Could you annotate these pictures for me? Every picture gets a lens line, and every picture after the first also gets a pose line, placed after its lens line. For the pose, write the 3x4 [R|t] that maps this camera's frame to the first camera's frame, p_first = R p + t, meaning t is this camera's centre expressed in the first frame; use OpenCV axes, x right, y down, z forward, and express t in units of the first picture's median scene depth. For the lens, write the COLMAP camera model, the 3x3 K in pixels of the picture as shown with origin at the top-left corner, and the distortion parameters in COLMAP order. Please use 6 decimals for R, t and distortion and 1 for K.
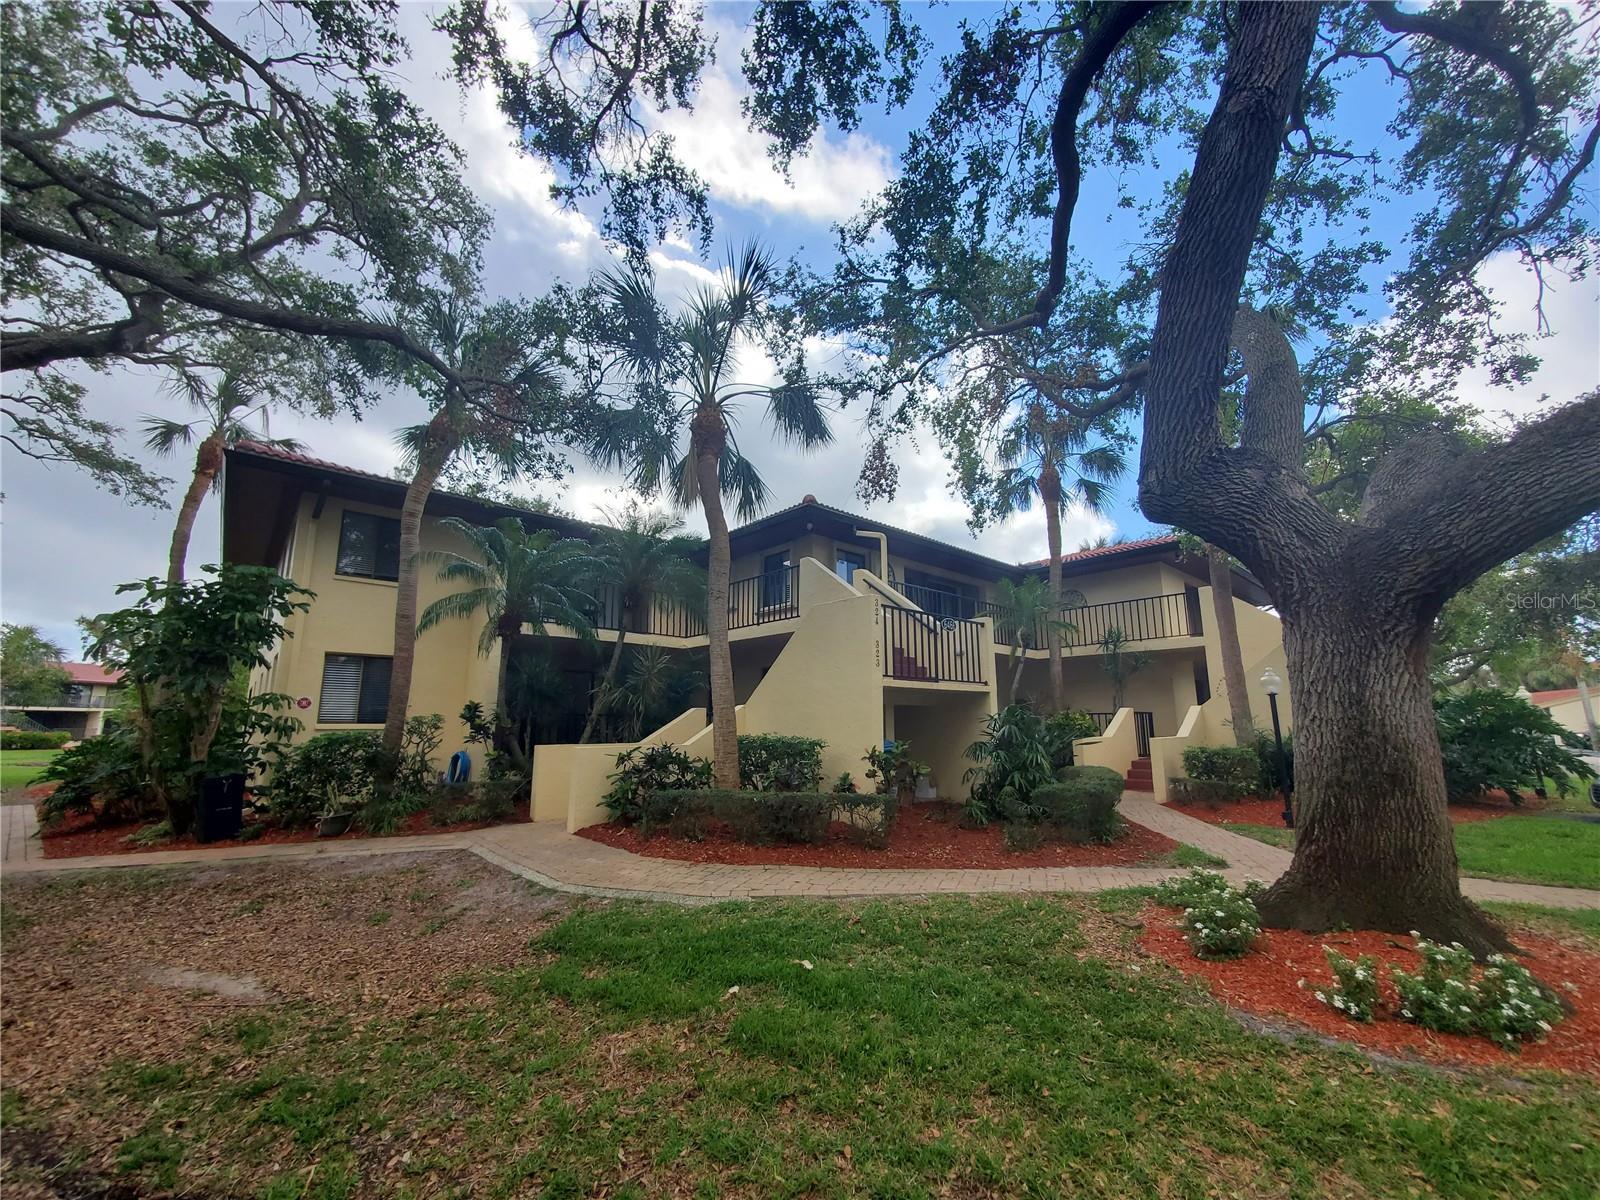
lens RADIAL K [[634.8, 0, 817.0], [0, 634.8, 617.6], [0, 0, 1]] dist [0.009702, -0.009918]
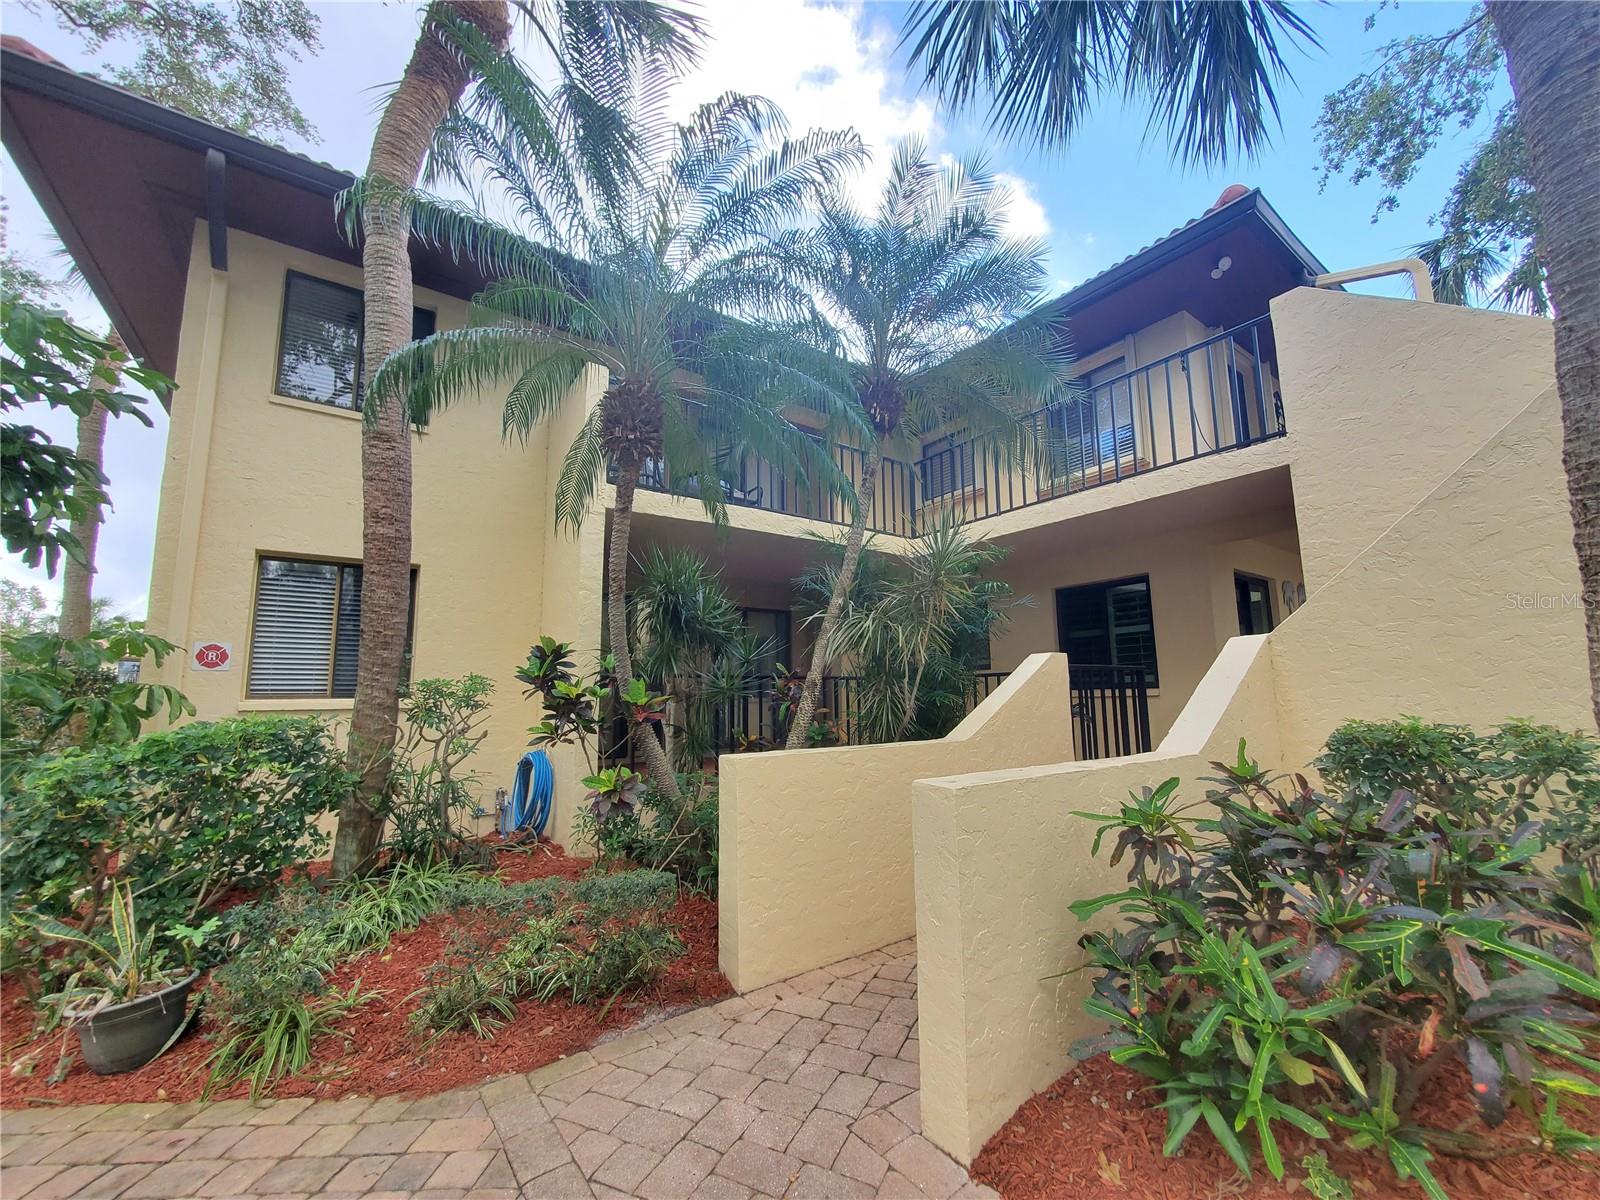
lens RADIAL K [[643.6, 0, 807.1], [0, 643.6, 612.3], [0, 0, 1]] dist [-0.002435, -0.000294]
pose [[0.991015, -0.030145, -0.130306, -0.321501], [0.035135, 0.998728, 0.036169, 0.104280], [0.129050, -0.040422, 0.990814, 0.611584]]
